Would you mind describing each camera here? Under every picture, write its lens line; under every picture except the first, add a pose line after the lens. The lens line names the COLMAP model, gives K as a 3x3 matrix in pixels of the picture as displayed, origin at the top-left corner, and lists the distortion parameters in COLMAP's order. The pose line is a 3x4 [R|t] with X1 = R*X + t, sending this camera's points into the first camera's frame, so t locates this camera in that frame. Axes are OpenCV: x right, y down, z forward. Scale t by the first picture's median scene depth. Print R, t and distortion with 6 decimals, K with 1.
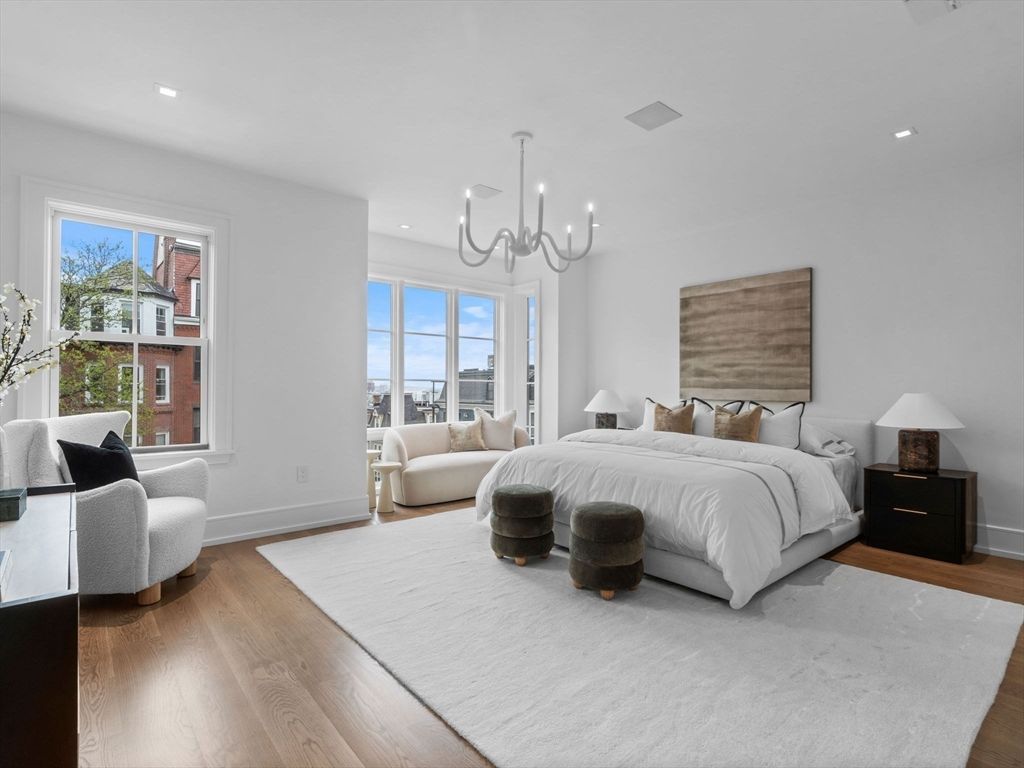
lens RADIAL K [[523.5, 0, 513.3], [0, 523.5, 384.2], [0, 0, 1]] dist [-0.005219, 0.001177]
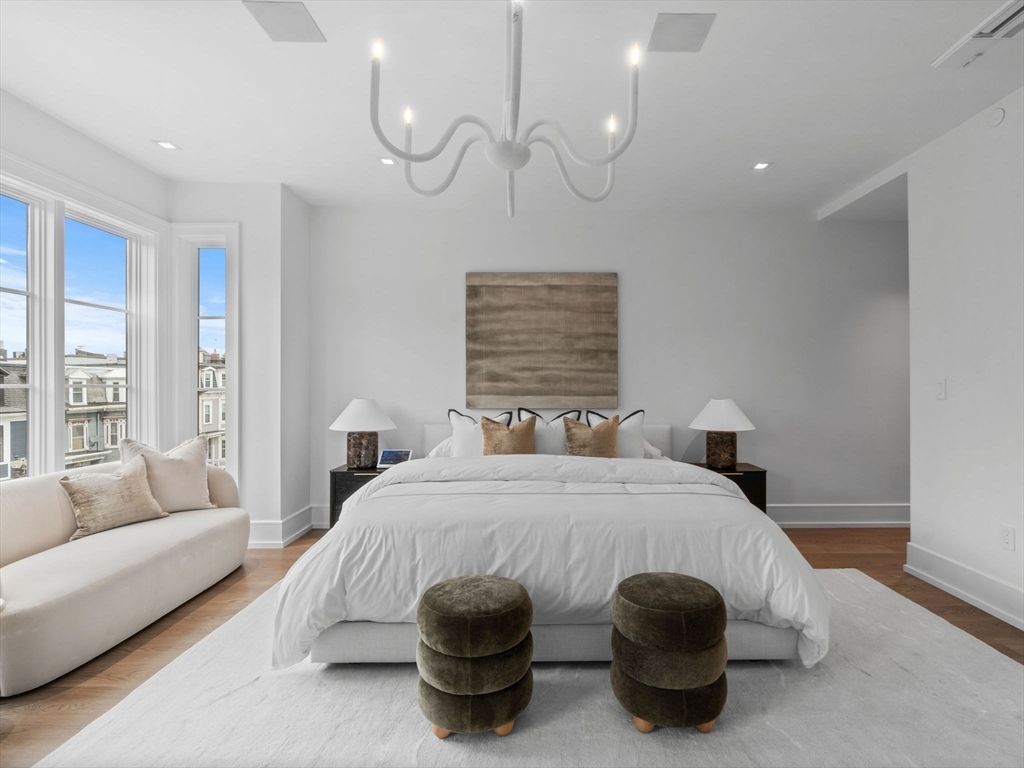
lens RADIAL K [[523.5, 0, 512.4], [0, 523.5, 381.4], [0, 0, 1]] dist [-0.005219, 0.001177]
pose [[0.631638, -0.002200, 0.775261, -0.298682], [-0.000276, 0.999995, 0.003063, -0.018530], [-0.775264, -0.002149, 0.631634, 0.478987]]
